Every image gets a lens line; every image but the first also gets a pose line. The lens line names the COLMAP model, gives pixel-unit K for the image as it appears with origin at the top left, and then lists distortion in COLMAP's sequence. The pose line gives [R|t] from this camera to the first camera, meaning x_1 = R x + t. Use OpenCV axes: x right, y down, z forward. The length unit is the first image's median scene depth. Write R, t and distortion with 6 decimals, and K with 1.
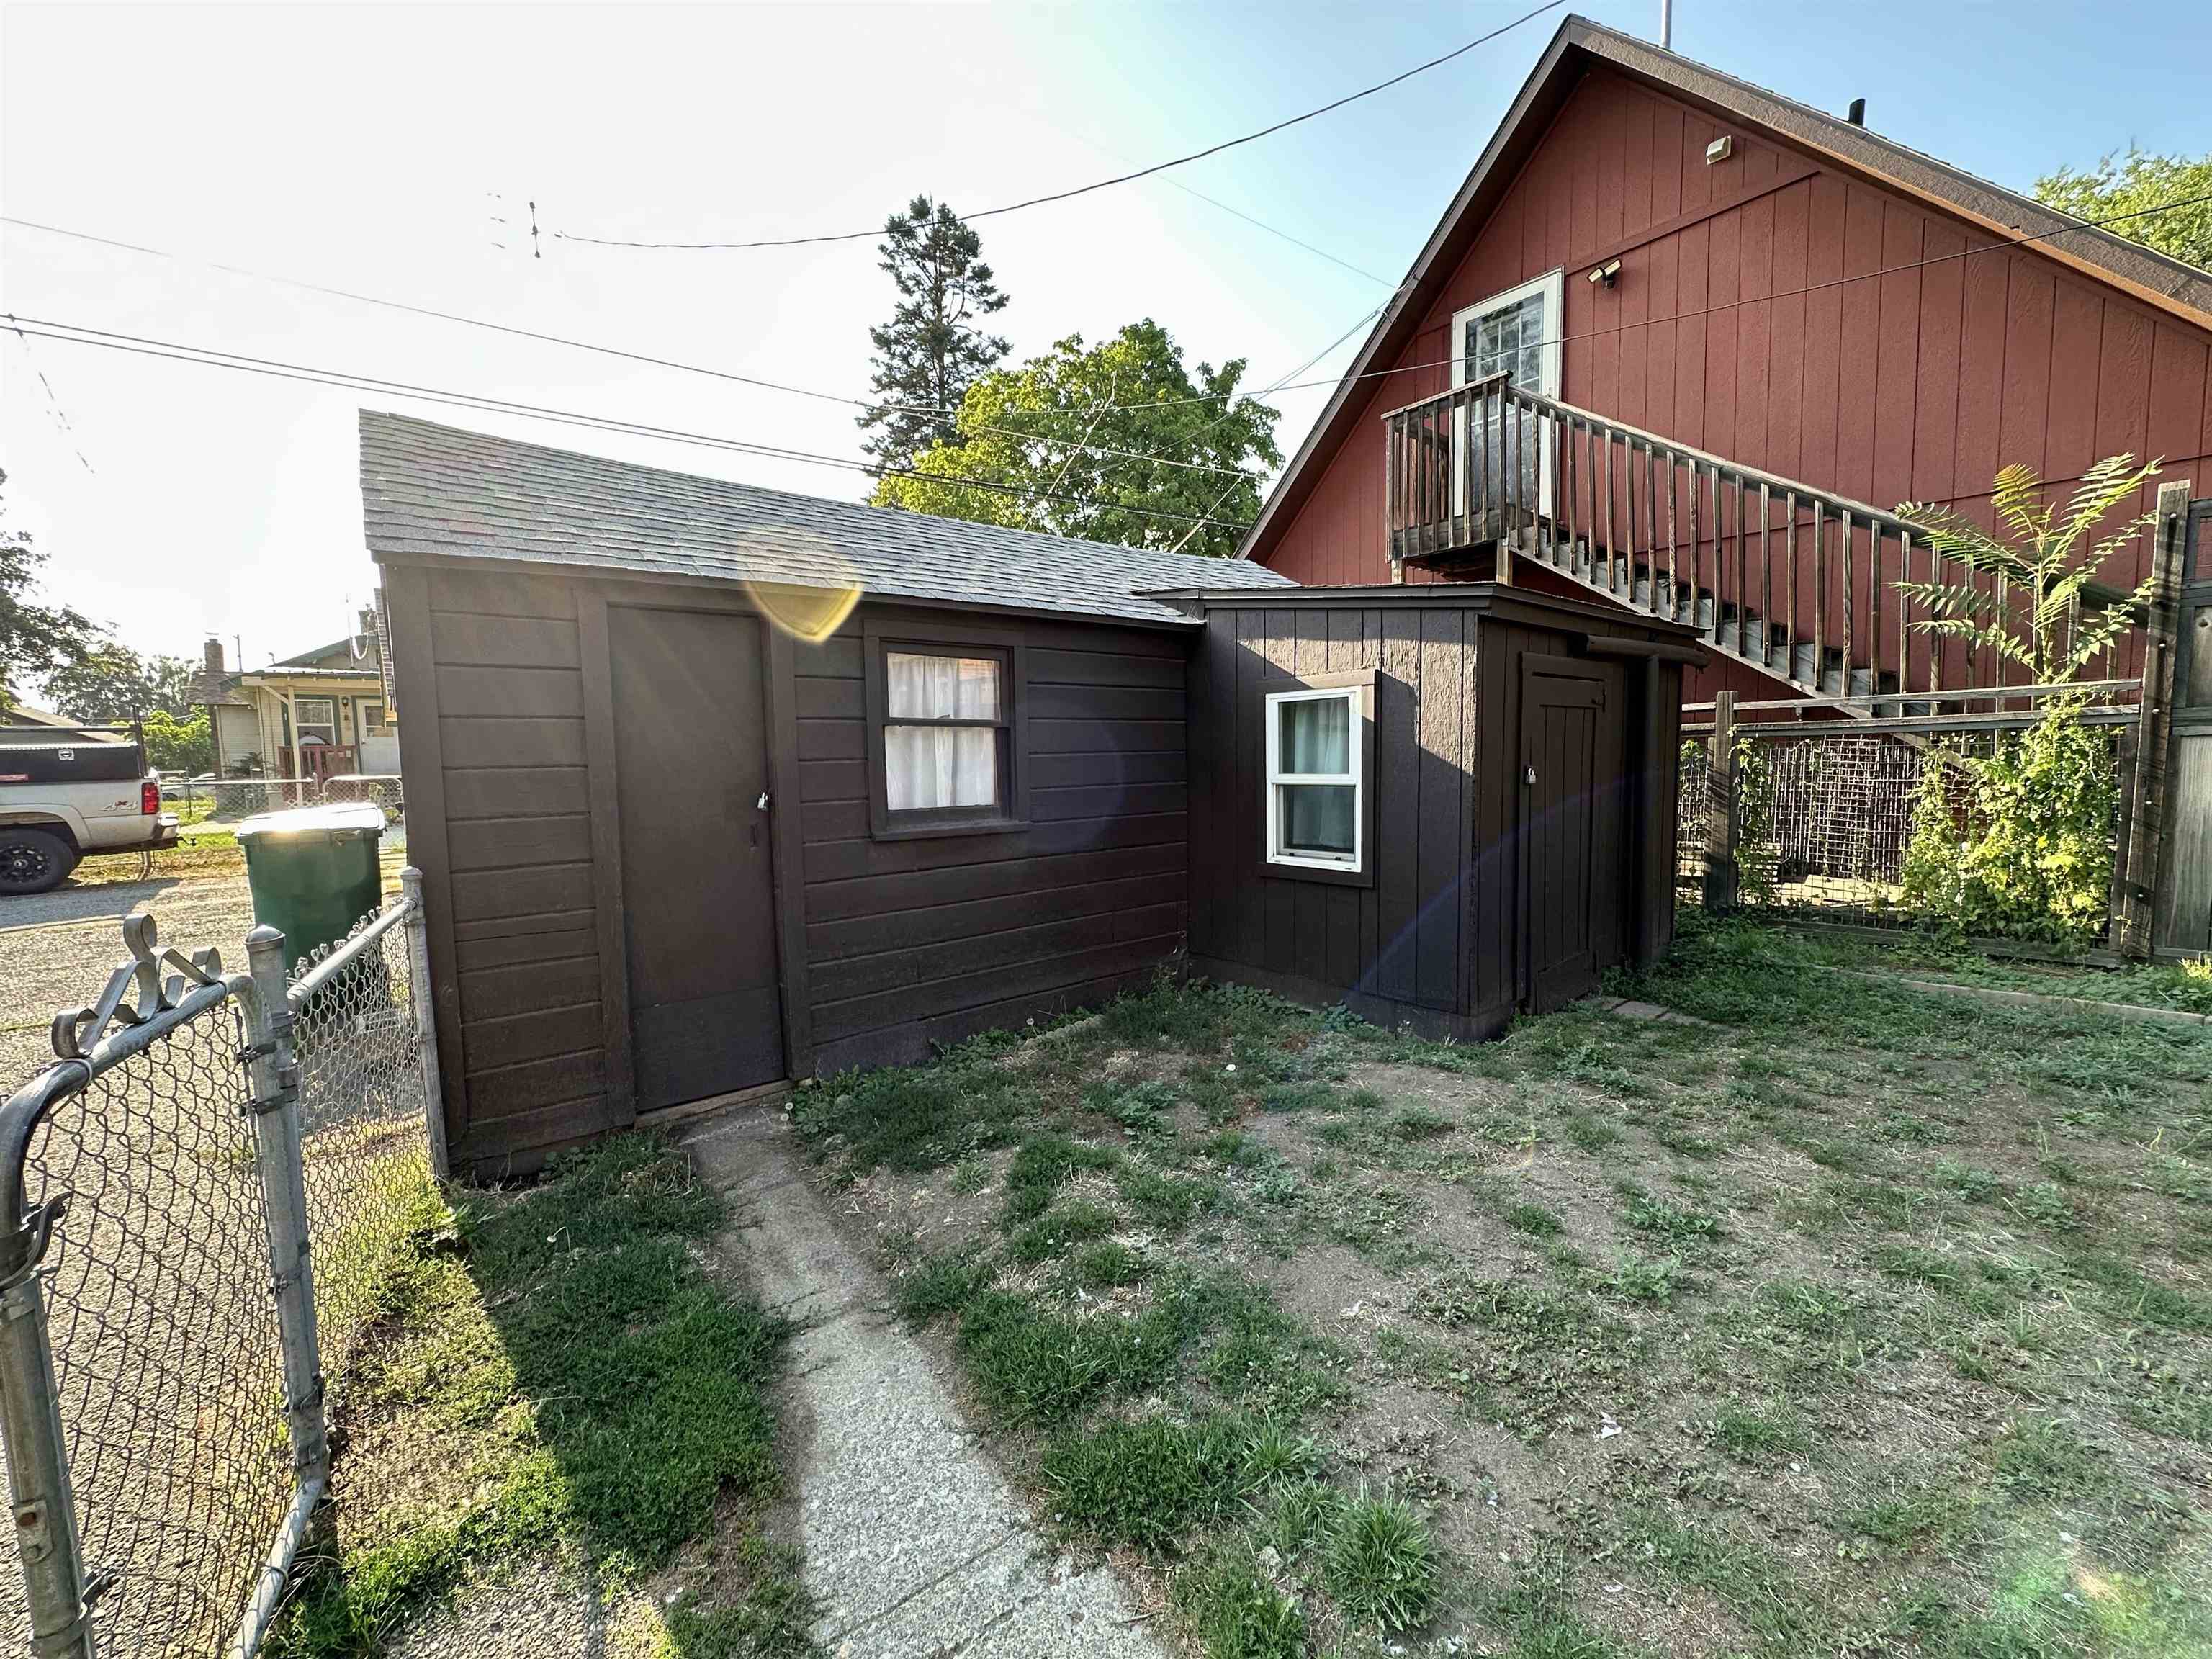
lens RADIAL K [[880.0, 0, 1102.5], [0, 880.0, 829.1], [0, 0, 1]] dist [-0.007675, 0.000270]
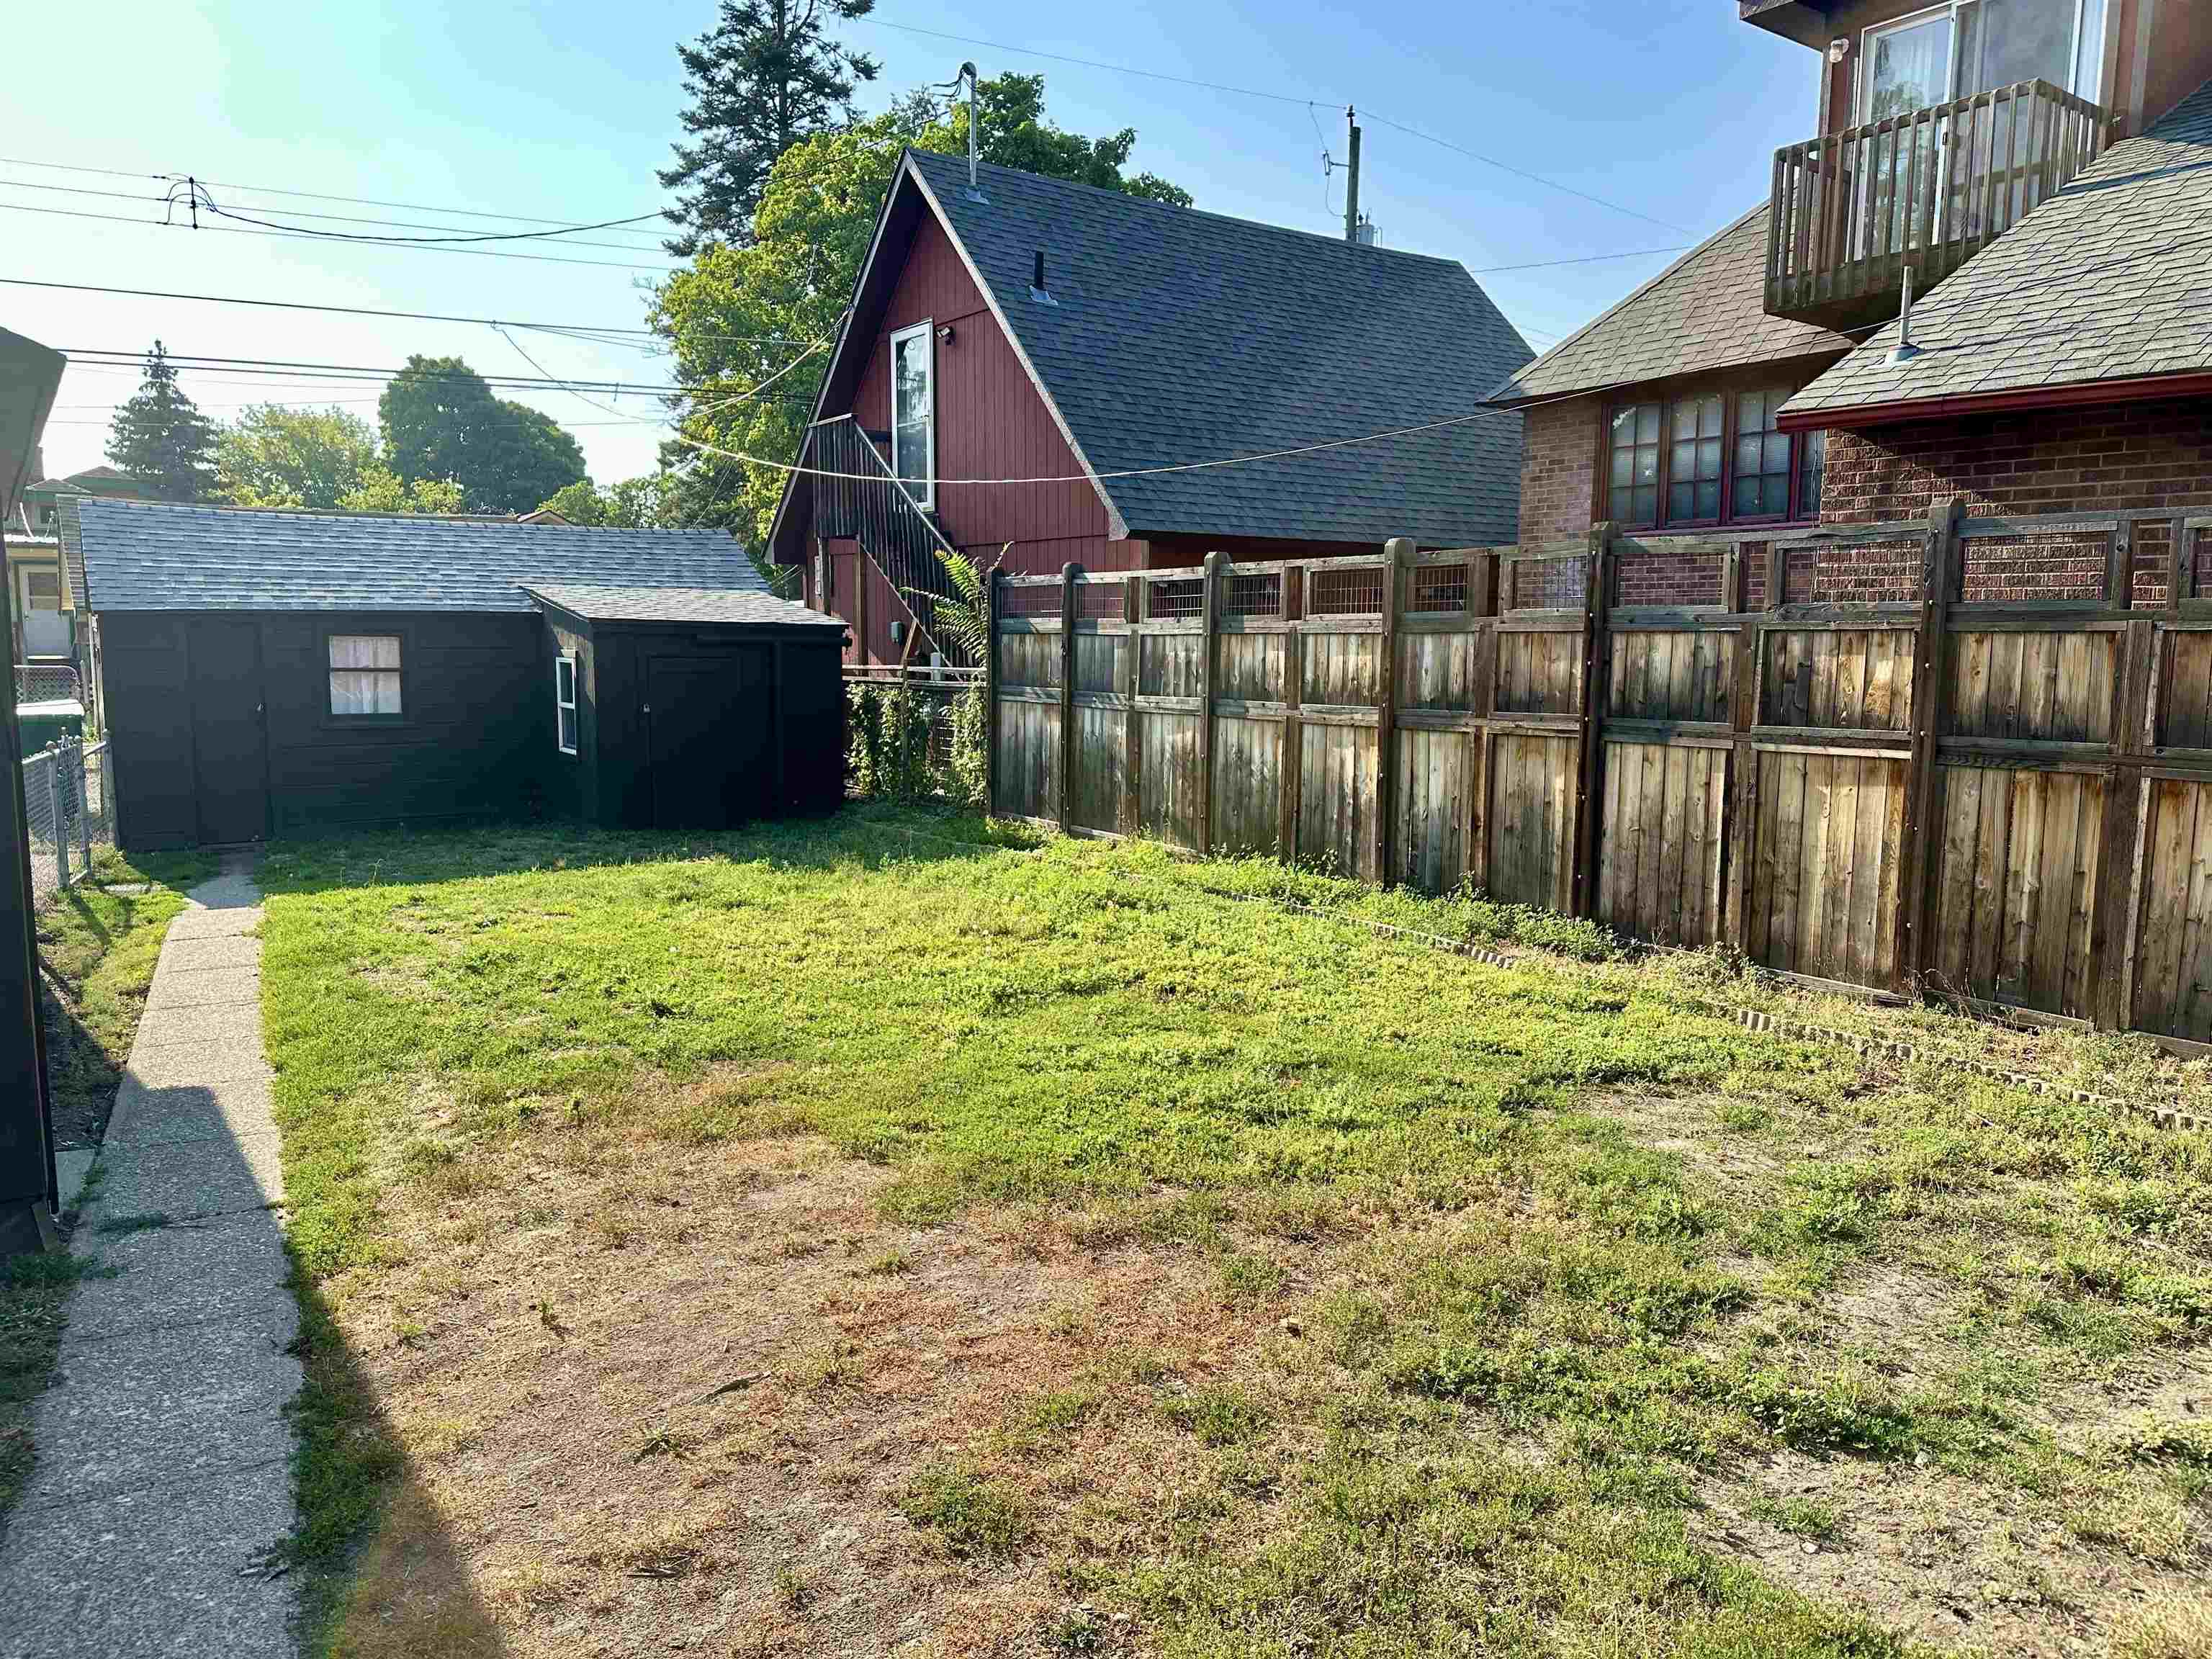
lens RADIAL K [[1574.0, 0, 1103.3], [0, 1574.0, 827.2], [0, 0, 1]] dist [0.017742, -0.002991]
pose [[0.995712, 0.039713, -0.083551, 0.214717], [-0.036245, 0.998434, 0.042622, 0.002336], [0.085113, -0.039411, 0.995592, -0.289759]]
